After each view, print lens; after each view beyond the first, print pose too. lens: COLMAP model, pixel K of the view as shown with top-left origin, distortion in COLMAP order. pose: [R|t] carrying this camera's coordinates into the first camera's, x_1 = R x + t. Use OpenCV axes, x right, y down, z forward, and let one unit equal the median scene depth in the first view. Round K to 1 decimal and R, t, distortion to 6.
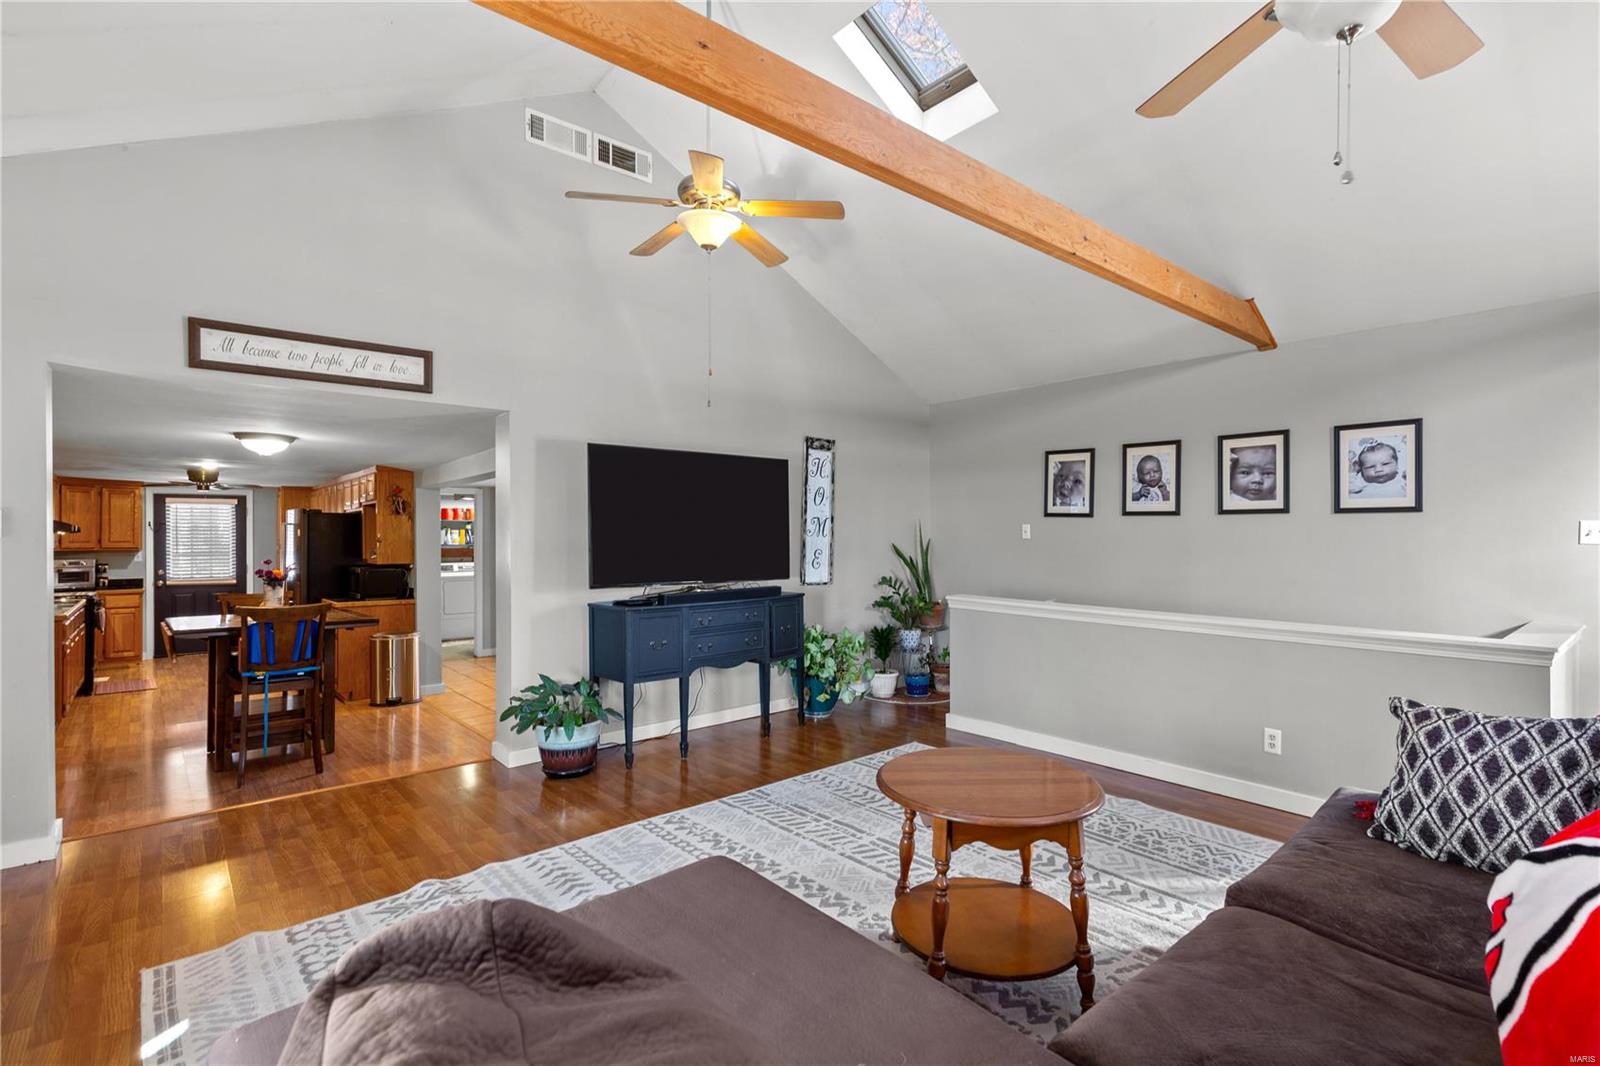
lens RADIAL K [[741.2, 0, 828.1], [0, 741.2, 533.9], [0, 0, 1]] dist [0.004003, -0.002104]
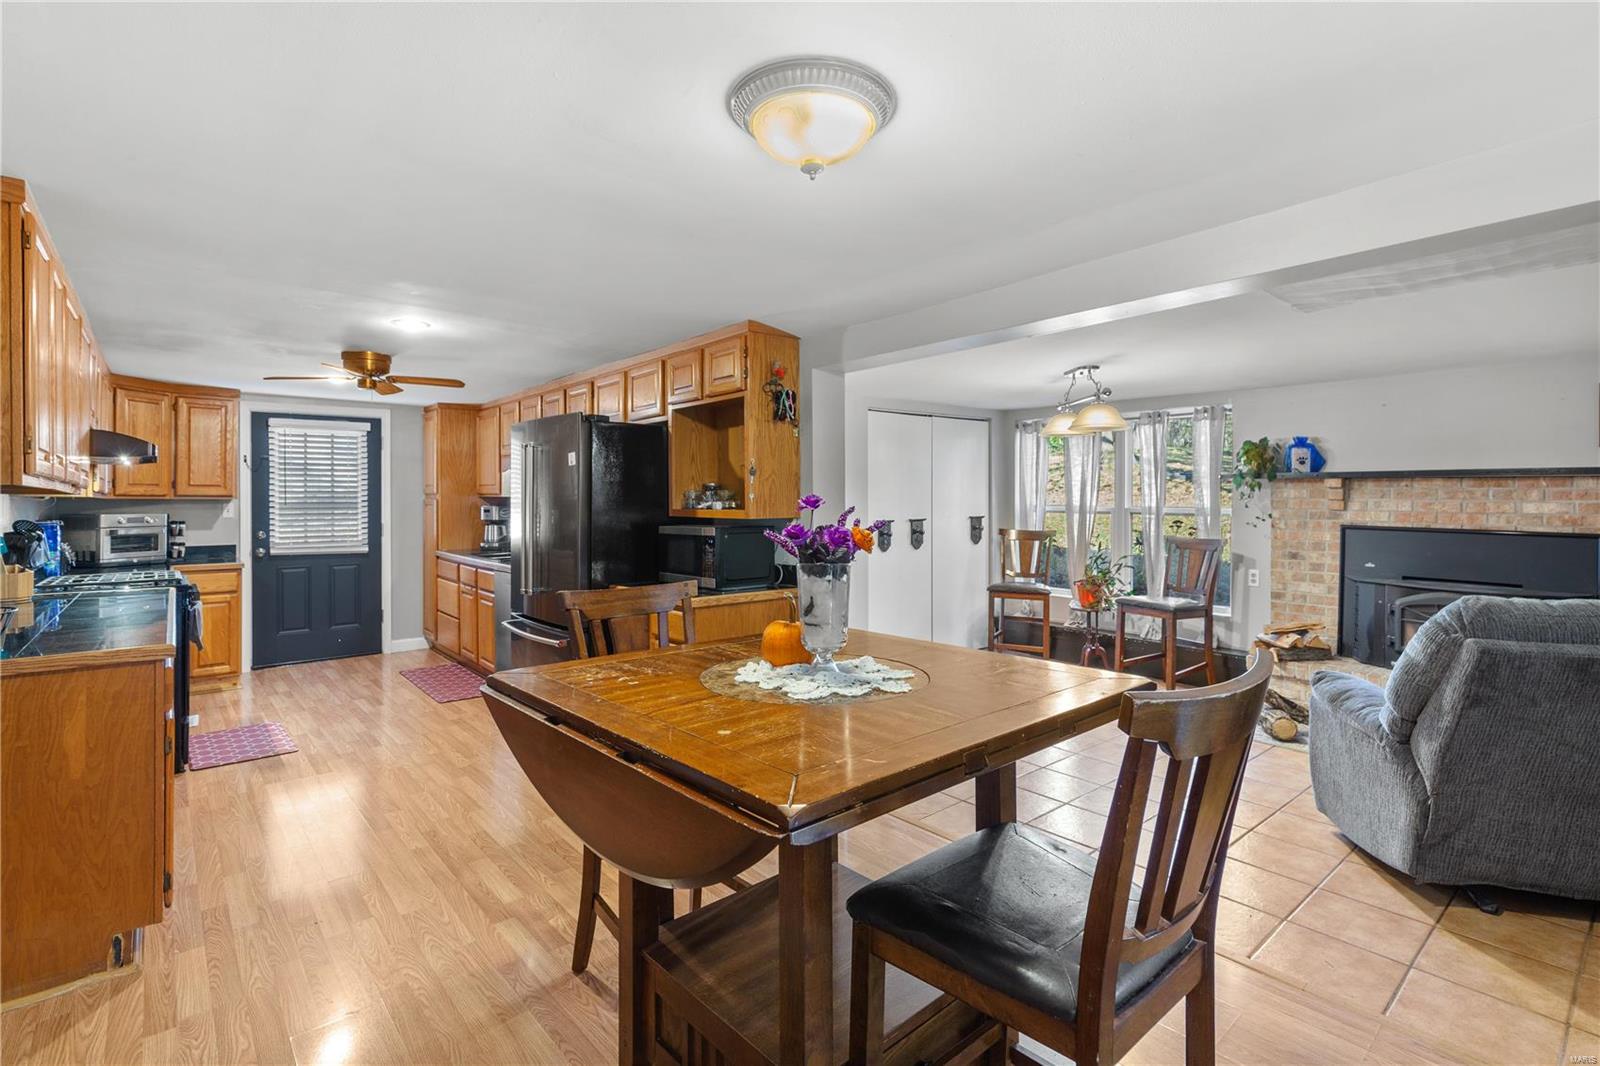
lens RADIAL K [[741.2, 0, 807.7], [0, 741.2, 493.4], [0, 0, 1]] dist [0.004003, -0.002104]
pose [[0.999617, -0.002495, -0.027575, -0.672524], [0.002460, 0.999996, -0.001302, 0.029386], [0.027578, 0.001234, 0.999619, 0.611771]]
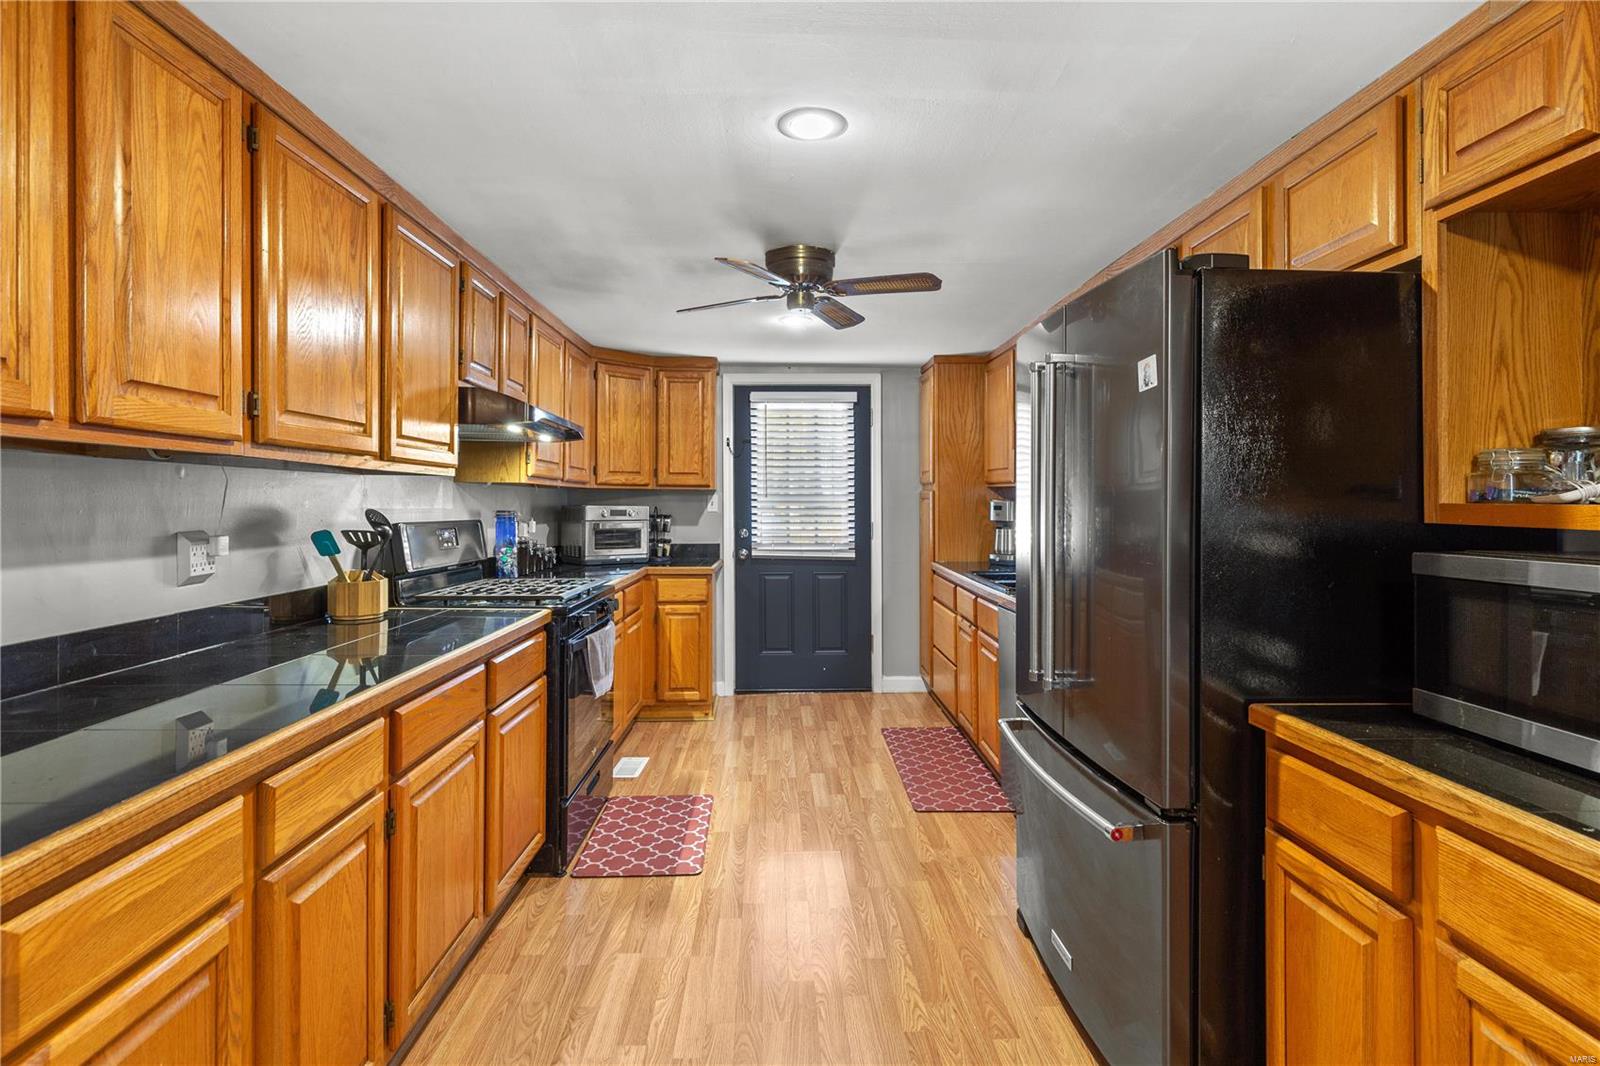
lens RADIAL K [[797.3, 0, 814.3], [0, 797.3, 496.3], [0, 0, 1]] dist [0.004597, -0.001029]
pose [[0.768675, 0.000002, -0.639639, -0.809716], [0.001295, 0.999998, 0.001560, 0.040013], [0.639638, -0.002028, 0.768674, 0.971197]]
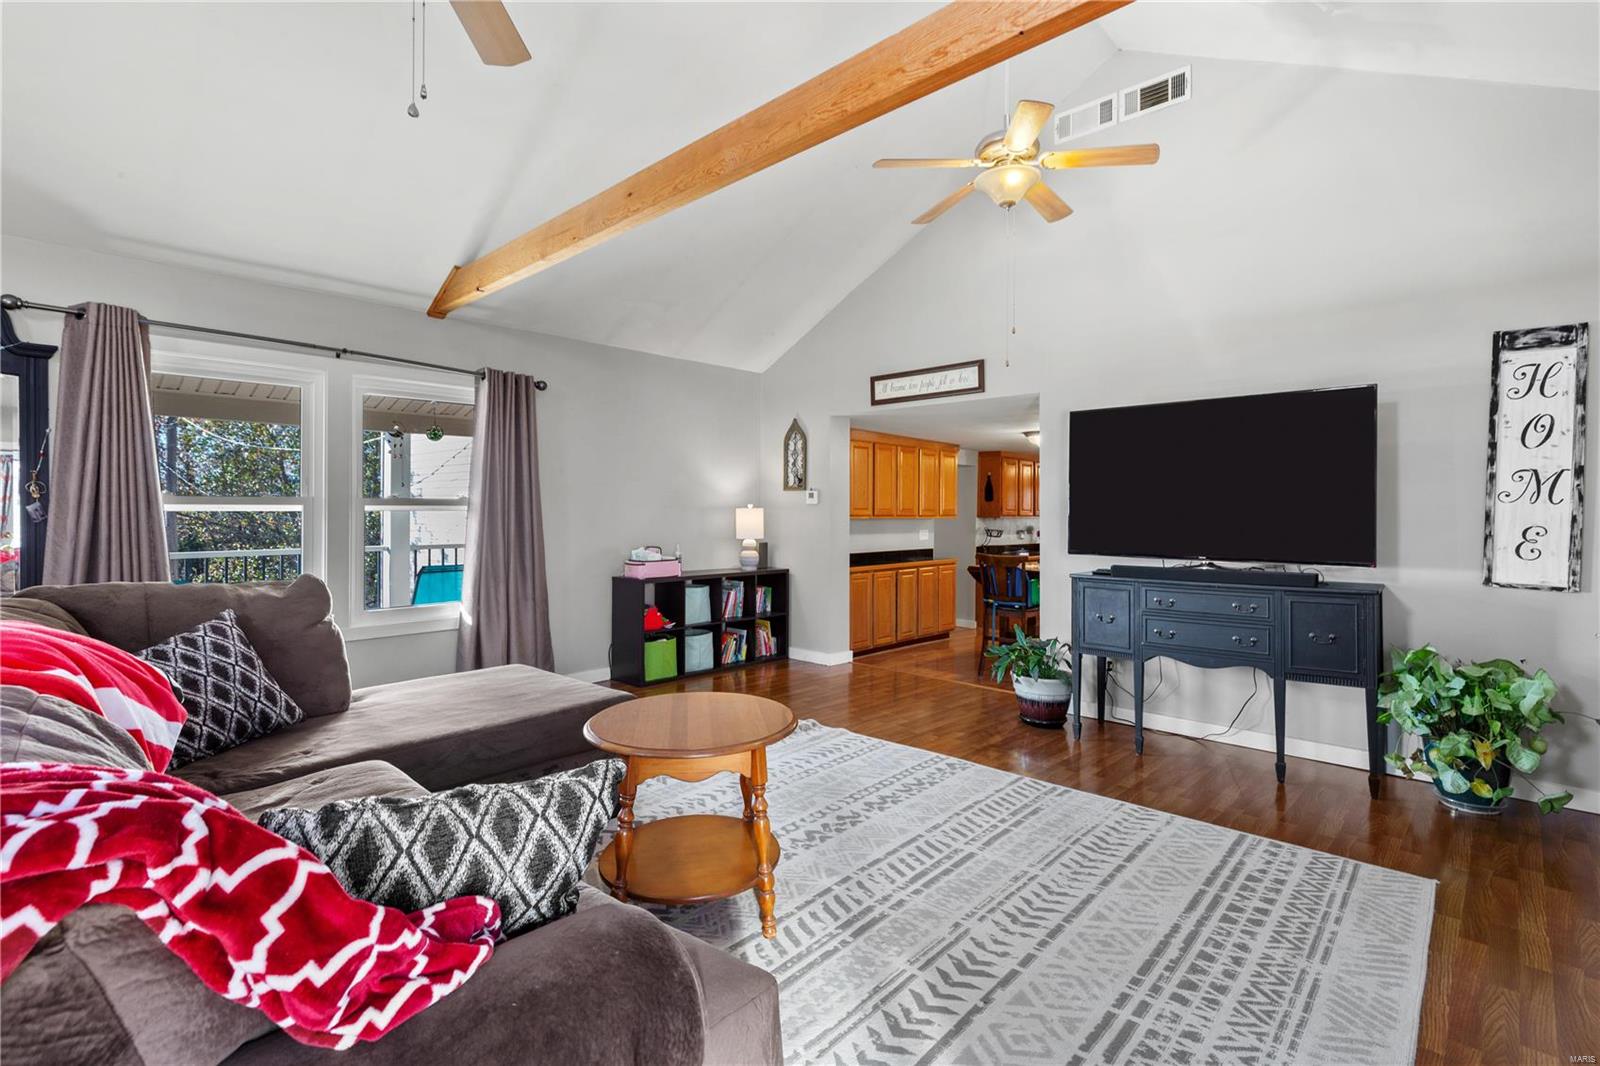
lens RADIAL K [[741.2, 0, 819.4], [0, 741.2, 507.3], [0, 0, 1]] dist [0.004003, -0.002104]
pose [[0.113206, -0.005582, -0.993556, 0.499004], [-0.006048, 0.999962, -0.006308, 0.013763], [0.993553, 0.006723, 0.113168, 0.409749]]
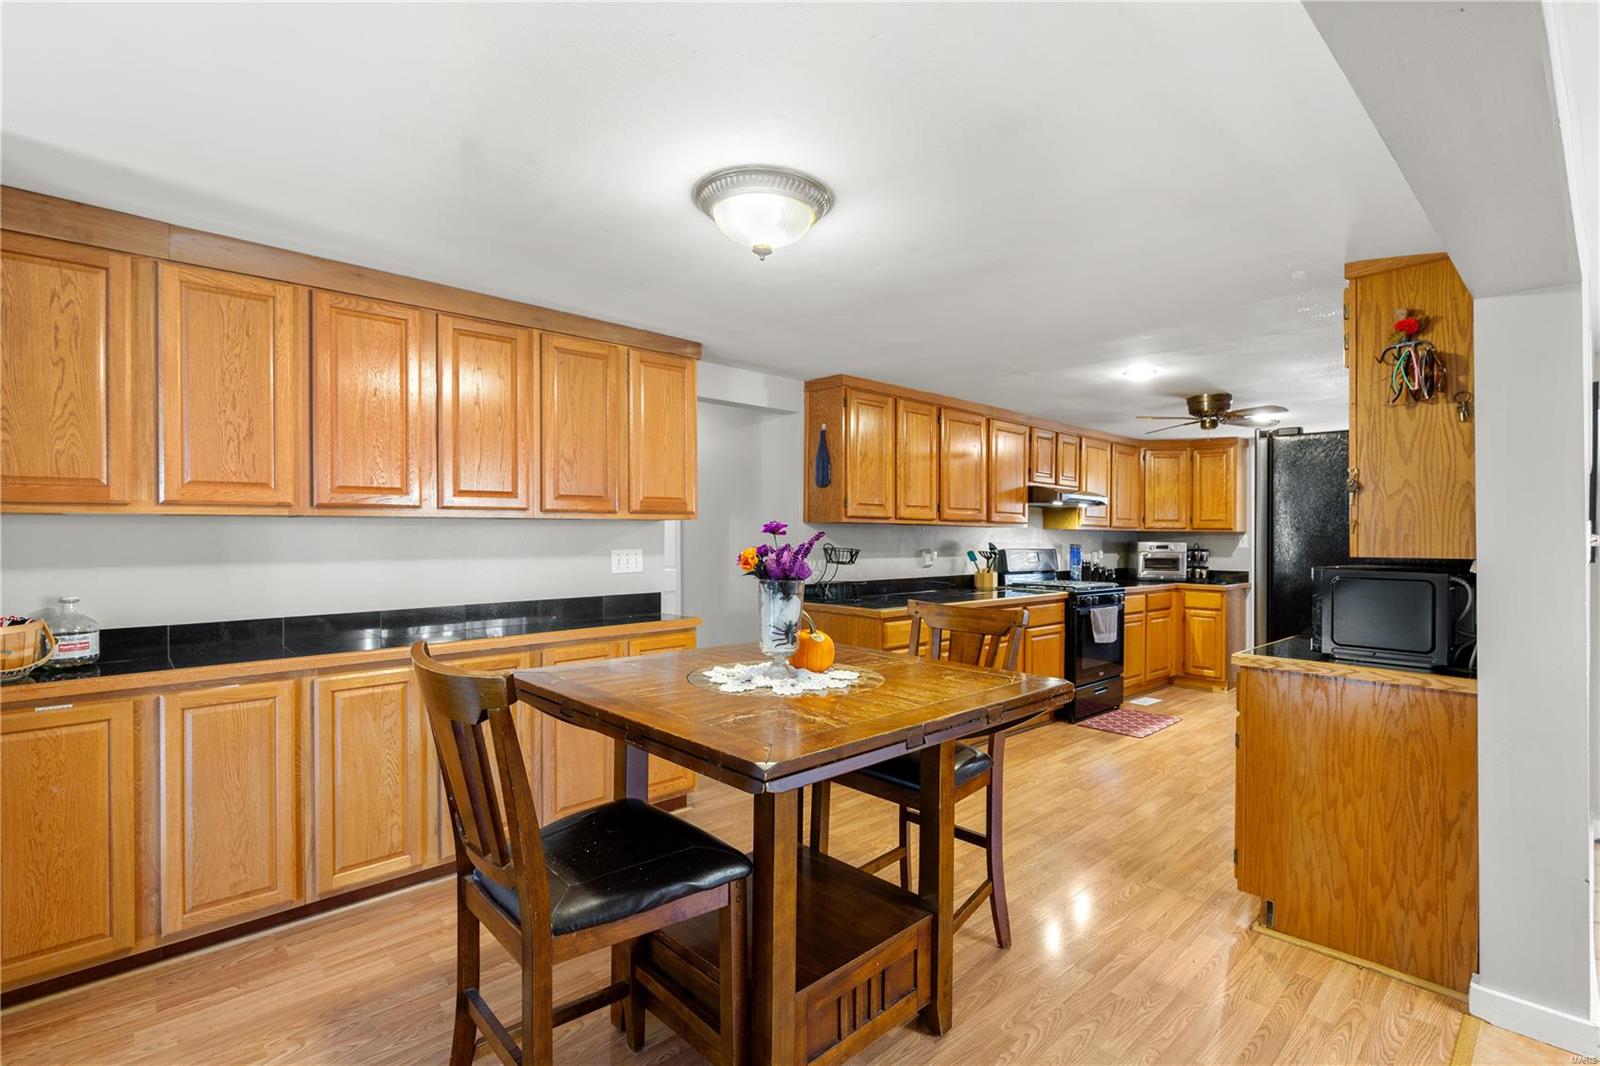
lens RADIAL K [[741.2, 0, 814.3], [0, 741.2, 534.2], [0, 0, 1]] dist [0.004003, -0.002104]
pose [[0.016769, 0.000619, -0.999859, -0.330916], [0.002425, 0.999997, 0.000660, 0.035743], [0.999856, -0.002436, 0.016767, 0.911746]]
